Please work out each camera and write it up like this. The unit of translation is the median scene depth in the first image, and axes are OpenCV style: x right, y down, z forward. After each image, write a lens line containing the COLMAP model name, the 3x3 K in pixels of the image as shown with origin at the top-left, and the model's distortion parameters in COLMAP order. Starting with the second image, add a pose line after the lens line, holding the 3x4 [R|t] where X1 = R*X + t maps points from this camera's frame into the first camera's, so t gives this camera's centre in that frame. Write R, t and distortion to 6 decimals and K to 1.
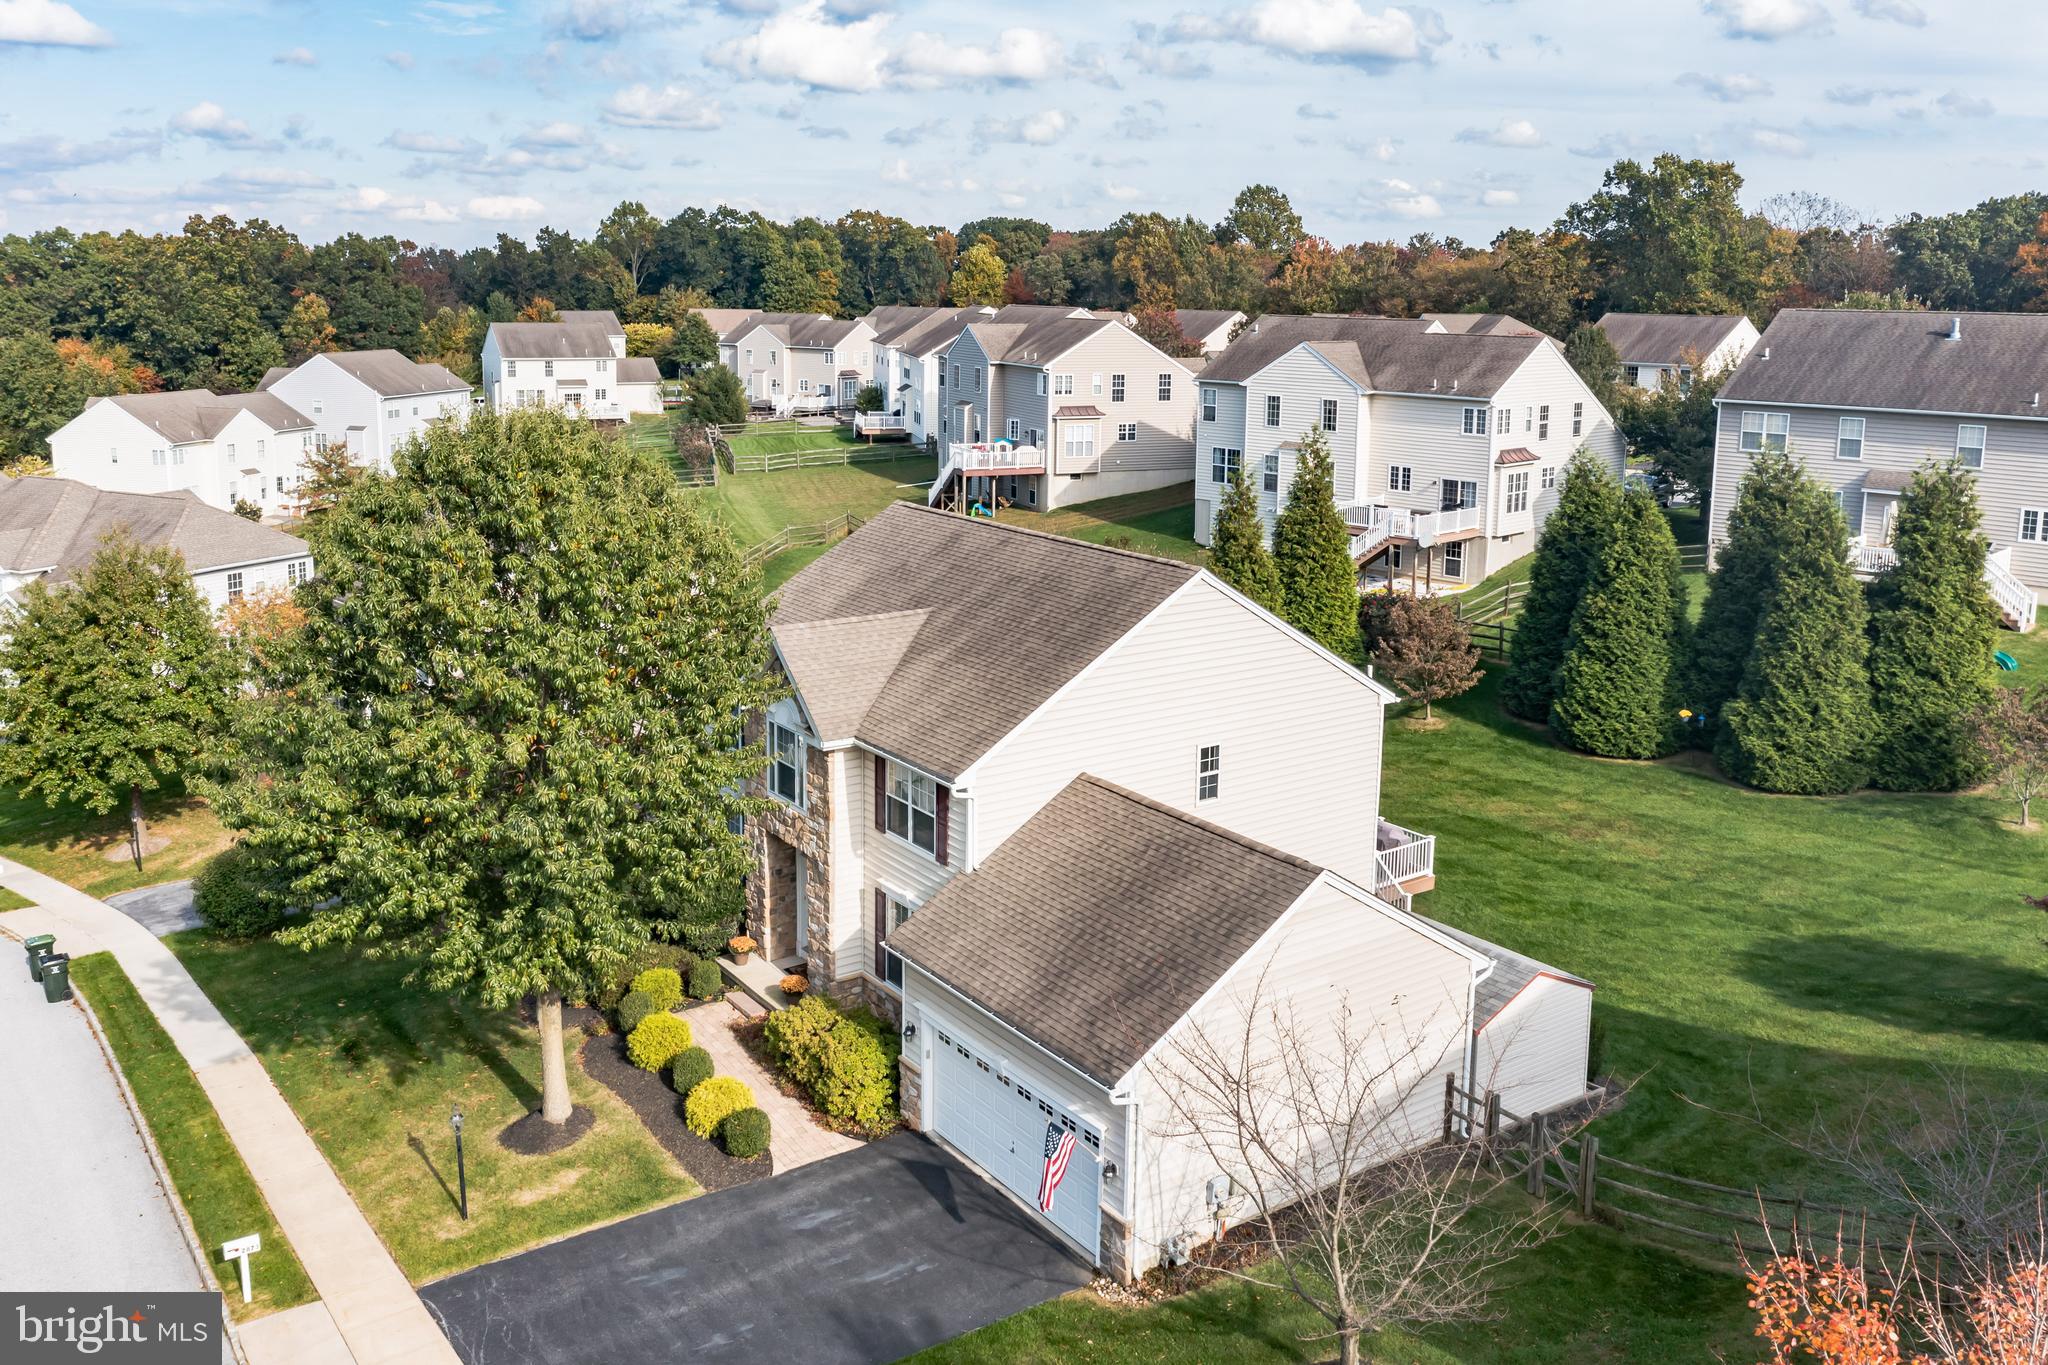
lens RADIAL K [[1599.0, 0, 1098.7], [0, 1599.0, 680.8], [0, 0, 1]] dist [-0.009695, -0.002794]
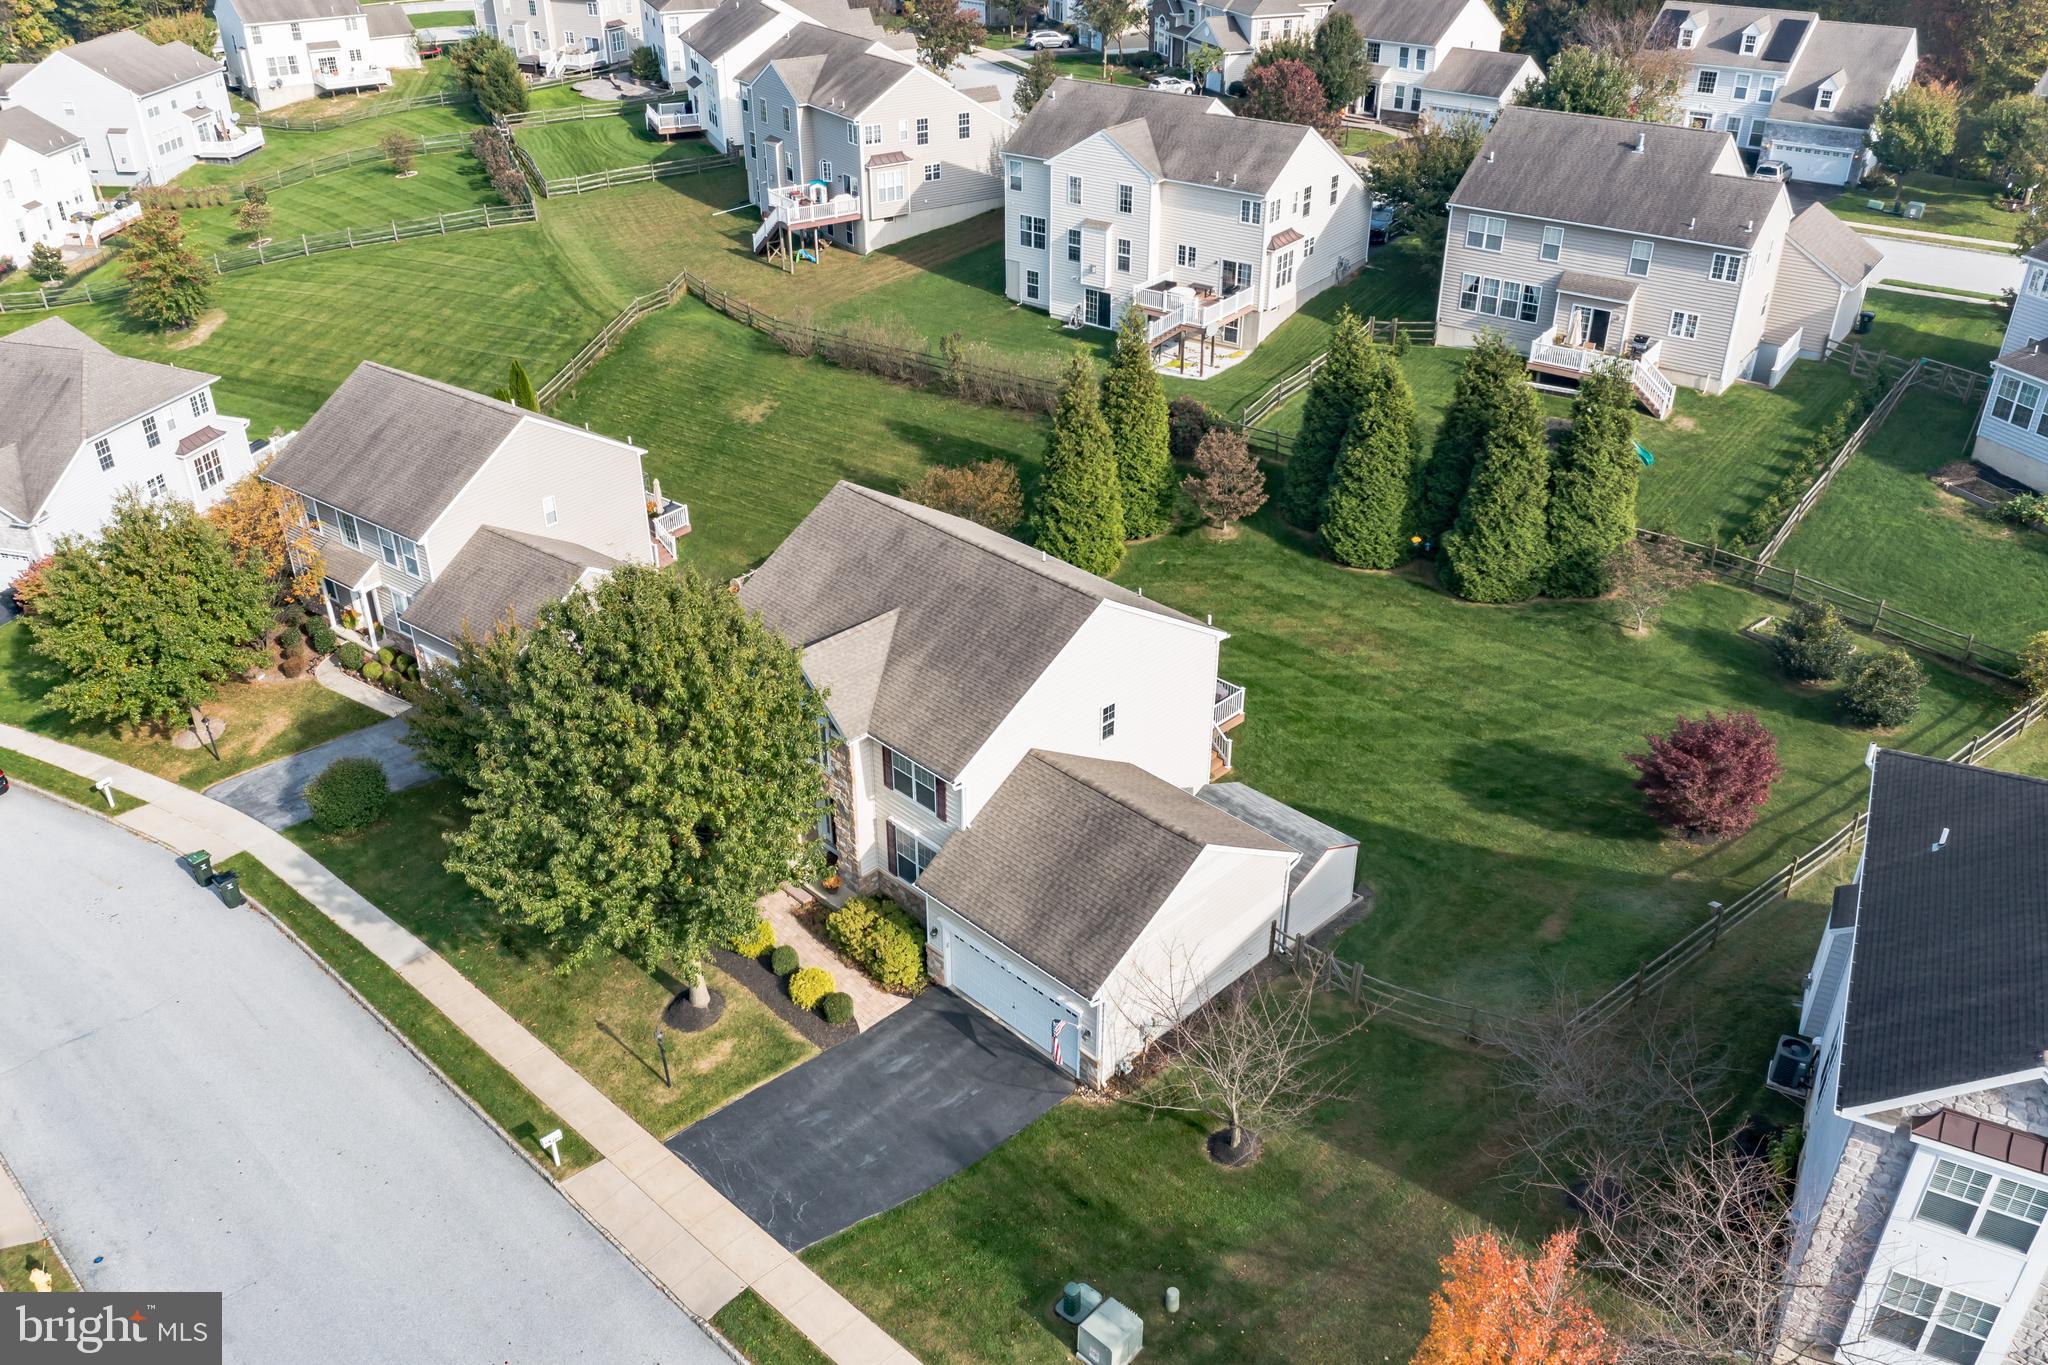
lens RADIAL K [[1599.0, 0, 1098.7], [0, 1599.0, 680.8], [0, 0, 1]] dist [-0.009695, -0.002794]
pose [[0.983330, -0.086116, 0.160141, -0.128718], [0.022950, 0.932471, 0.360514, -0.381346], [-0.180373, -0.350829, 0.918904, -0.244600]]
